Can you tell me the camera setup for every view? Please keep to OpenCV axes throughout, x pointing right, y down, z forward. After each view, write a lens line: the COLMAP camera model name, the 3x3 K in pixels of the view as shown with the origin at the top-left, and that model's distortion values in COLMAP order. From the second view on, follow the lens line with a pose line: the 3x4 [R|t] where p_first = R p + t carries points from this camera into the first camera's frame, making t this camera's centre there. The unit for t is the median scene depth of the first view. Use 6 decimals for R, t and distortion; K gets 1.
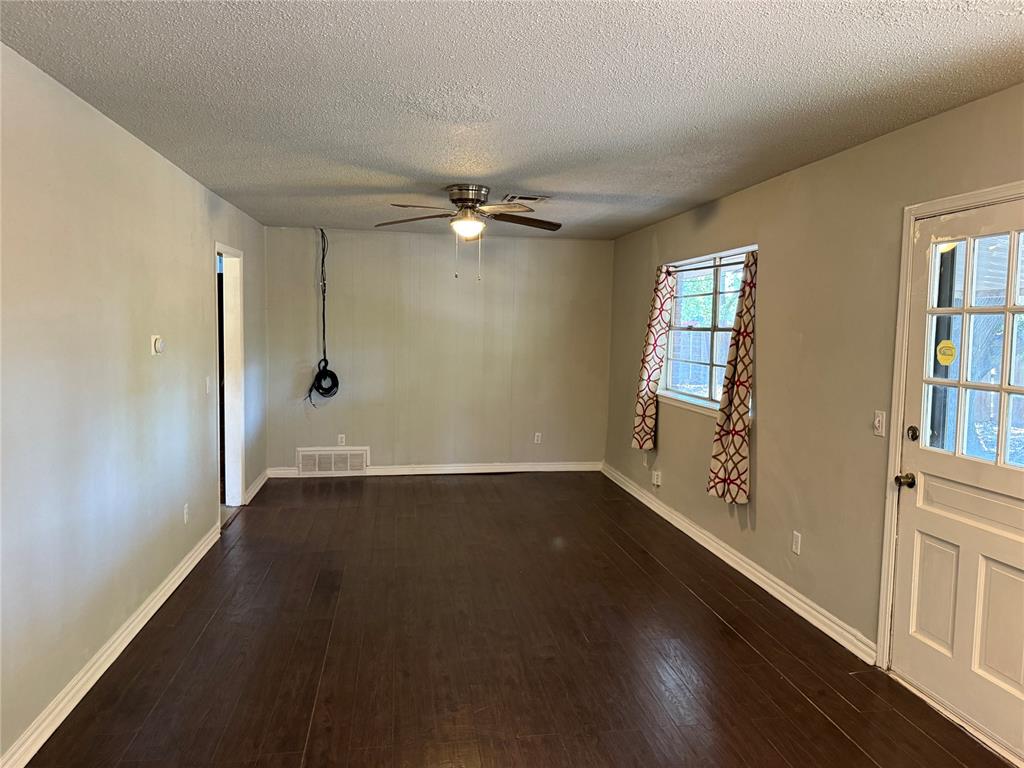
lens RADIAL K [[717.0, 0, 516.6], [0, 717.0, 384.7], [0, 0, 1]] dist [0.057677, -0.078319]
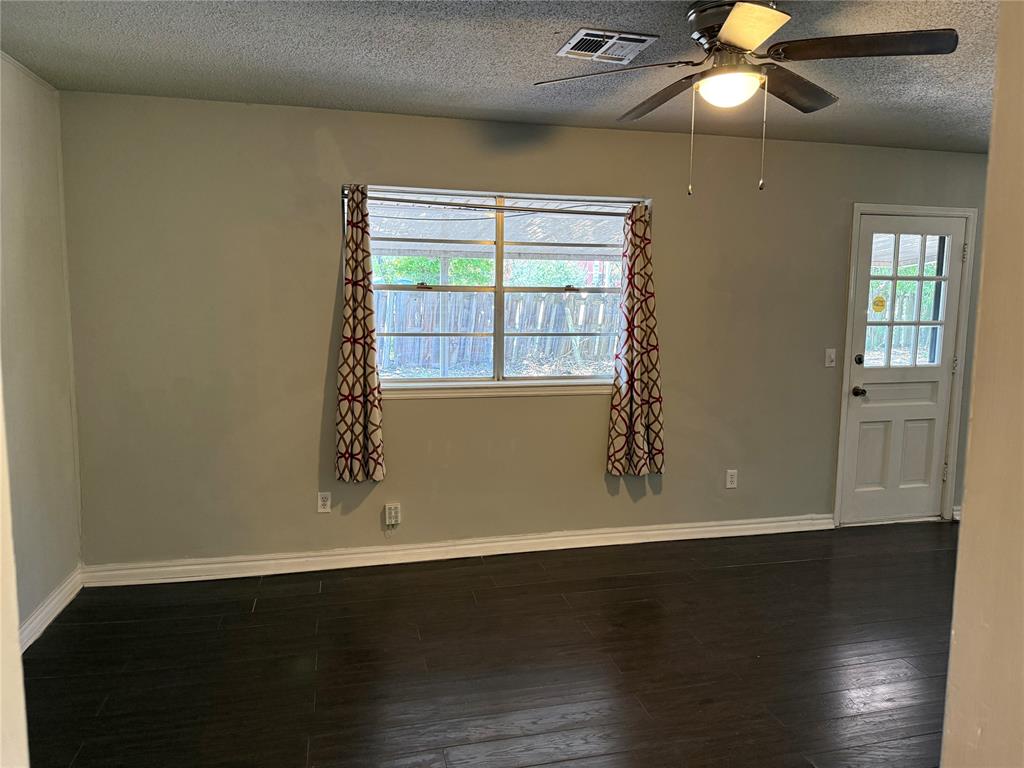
lens RADIAL K [[717.0, 0, 516.6], [0, 717.0, 384.7], [0, 0, 1]] dist [0.057677, -0.078319]
pose [[-0.066392, -0.126940, 0.989686, -0.826055], [0.074703, 0.988458, 0.131793, -0.121348], [-0.994993, 0.082682, -0.056143, 1.661809]]
